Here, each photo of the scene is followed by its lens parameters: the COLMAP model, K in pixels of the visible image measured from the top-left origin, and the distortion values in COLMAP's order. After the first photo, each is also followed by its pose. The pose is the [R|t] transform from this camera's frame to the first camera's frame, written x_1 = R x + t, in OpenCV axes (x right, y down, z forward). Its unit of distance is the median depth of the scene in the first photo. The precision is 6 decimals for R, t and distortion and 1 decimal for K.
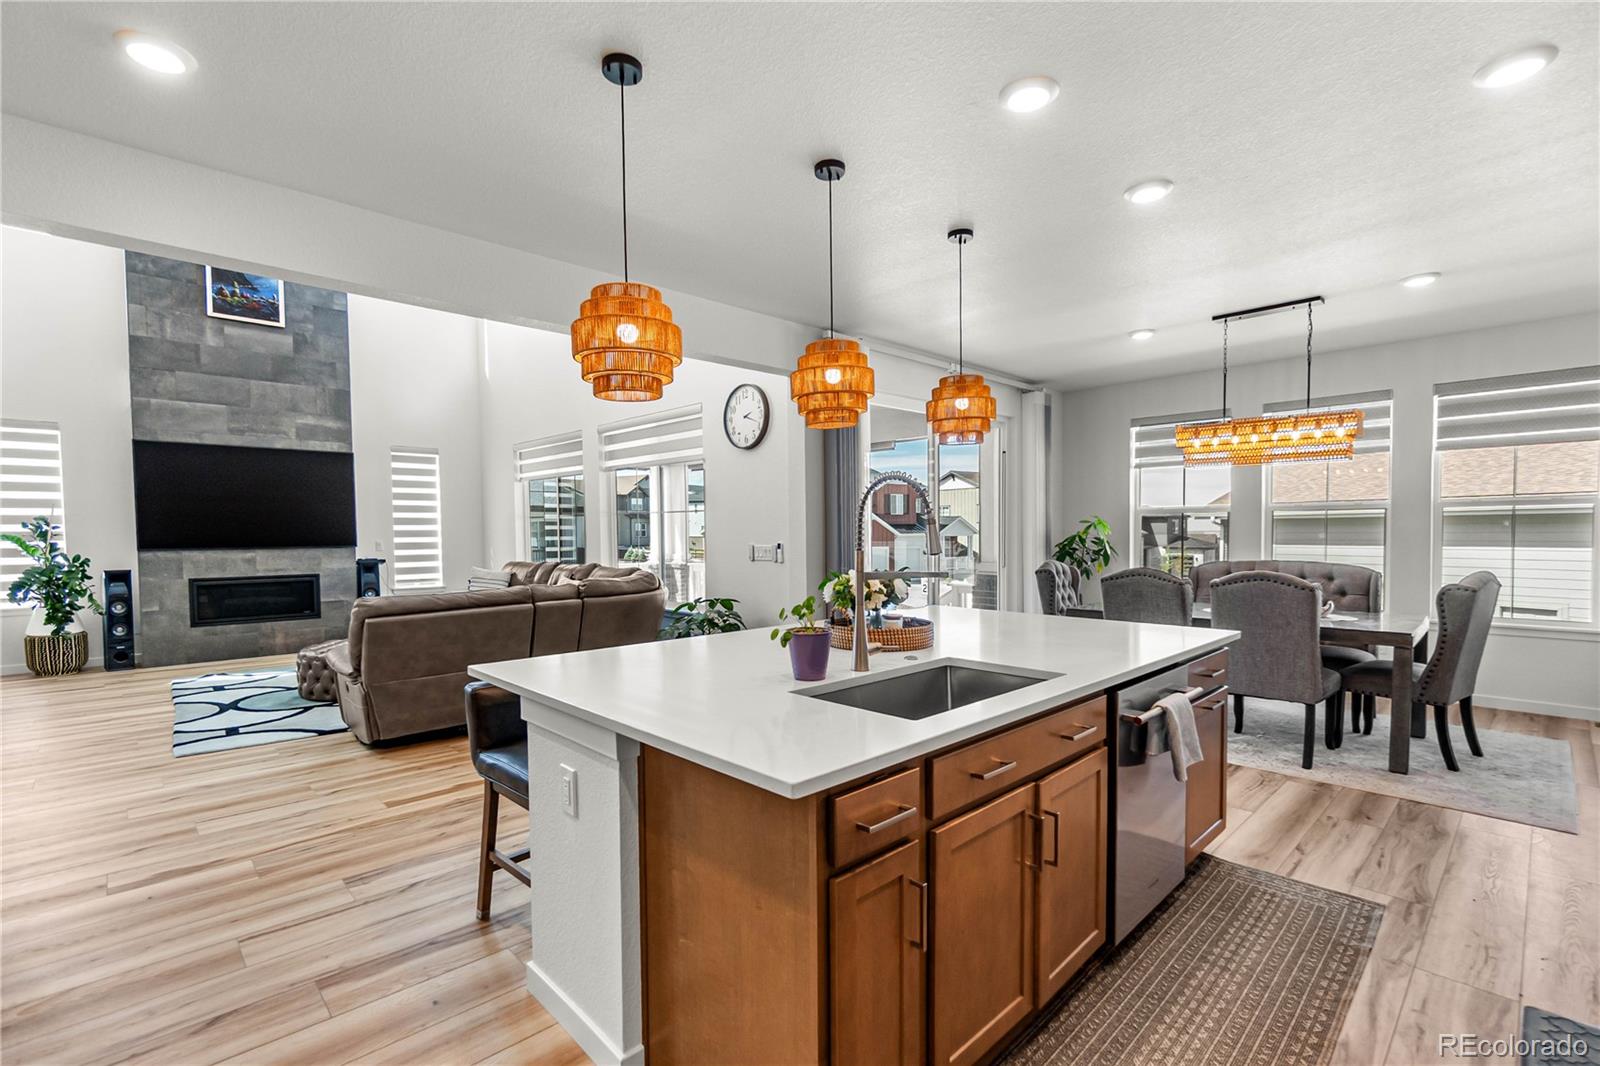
lens RADIAL K [[708.2, 0, 815.8], [0, 708.2, 546.6], [0, 0, 1]] dist [-0.002808, 0.000322]
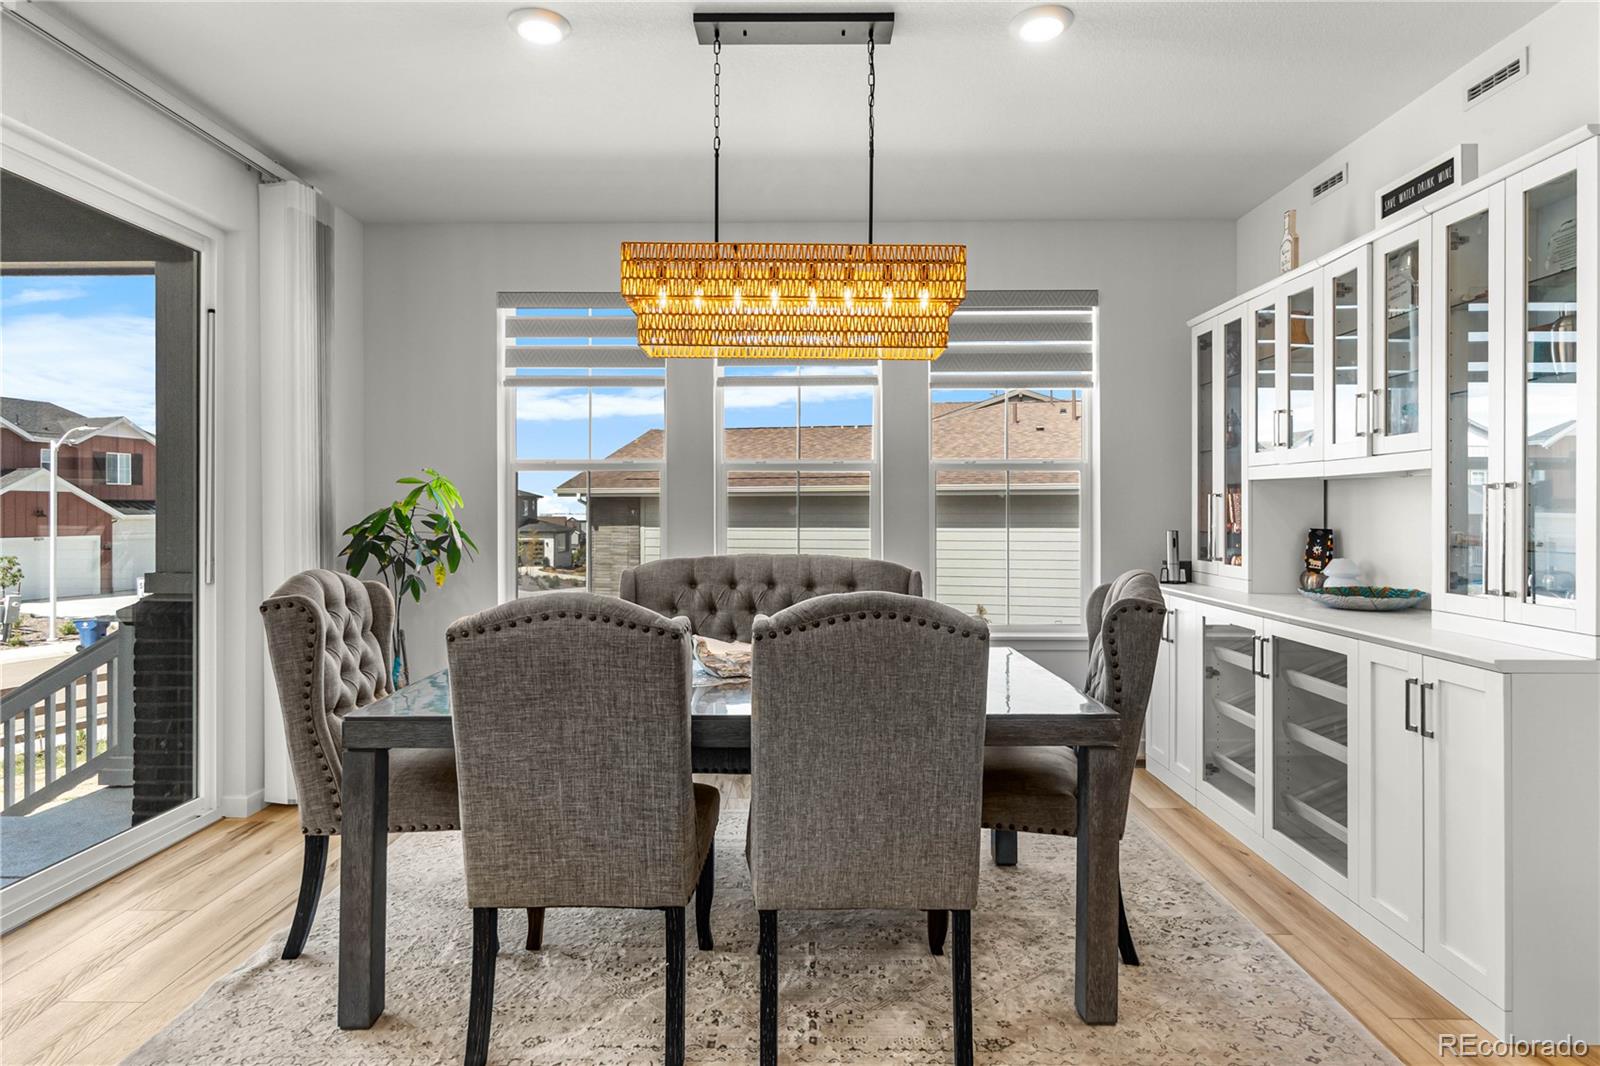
lens RADIAL K [[852.4, 0, 812.3], [0, 852.4, 514.4], [0, 0, 1]] dist [-0.001646, -0.000901]
pose [[0.699870, 0.002649, 0.714265, 0.153025], [0.011649, 0.999818, -0.015123, -0.000251], [-0.714175, 0.018905, 0.699712, 0.386074]]
